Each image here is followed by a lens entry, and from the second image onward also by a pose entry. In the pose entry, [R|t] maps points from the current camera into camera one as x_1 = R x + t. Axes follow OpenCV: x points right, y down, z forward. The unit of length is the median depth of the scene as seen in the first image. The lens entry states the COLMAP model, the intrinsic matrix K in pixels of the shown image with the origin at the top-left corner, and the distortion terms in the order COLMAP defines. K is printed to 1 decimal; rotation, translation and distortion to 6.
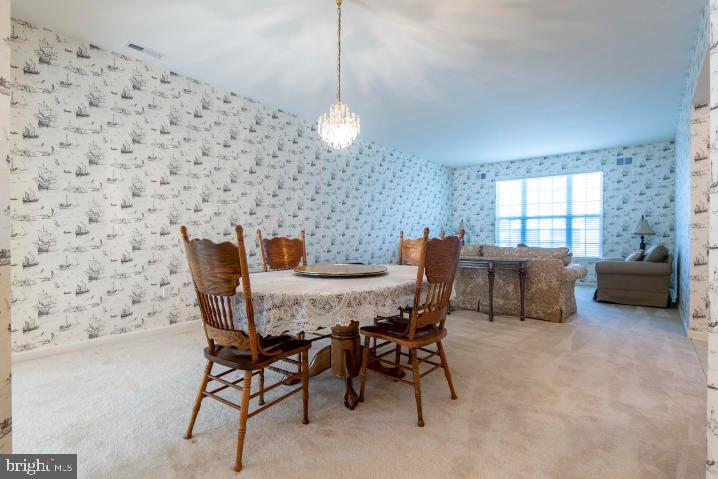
lens RADIAL K [[358.9, 0, 357.4], [0, 358.9, 242.1], [0, 0, 1]] dist [0.006057, -0.004402]
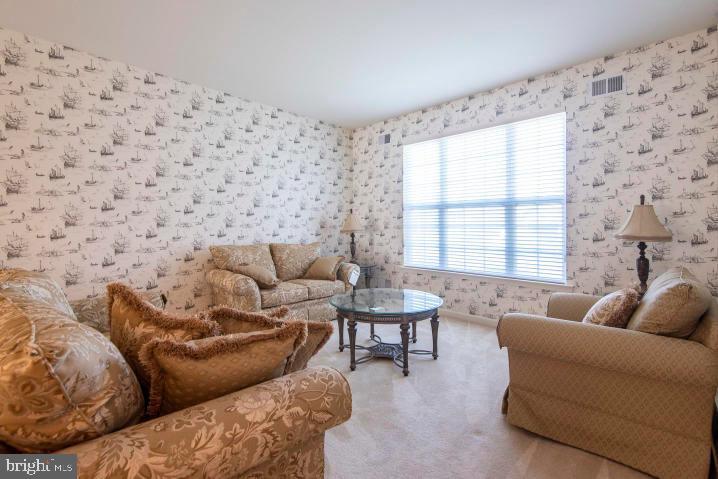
lens RADIAL K [[332.8, 0, 382.0], [0, 332.8, 231.0], [0, 0, 1]] dist [0.013221, -0.008718]
pose [[0.999145, 0.002266, -0.041291, 0.460527], [-0.002641, 0.999956, -0.009024, -0.025149], [0.041268, 0.009126, 0.999106, 0.542054]]
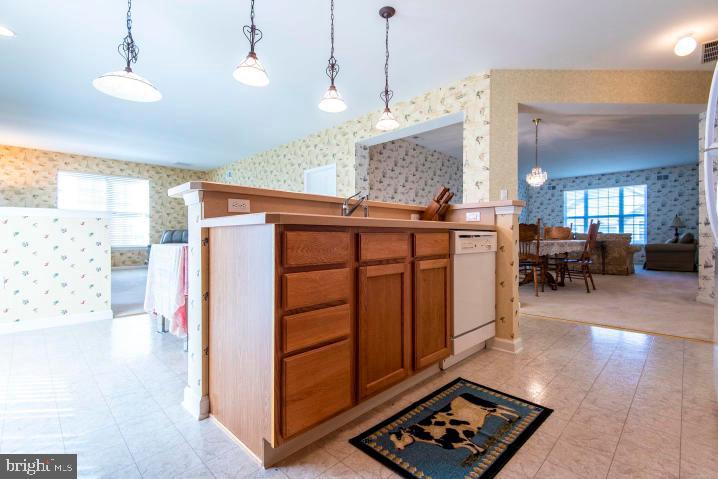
lens RADIAL K [[332.8, 0, 360.3], [0, 332.8, 240.6], [0, 0, 1]] dist [0.013221, -0.008718]
pose [[0.996290, -0.003034, -0.086005, -0.365827], [0.002666, 0.999987, -0.004386, 0.033982], [0.086017, 0.004140, 0.996285, -0.458453]]
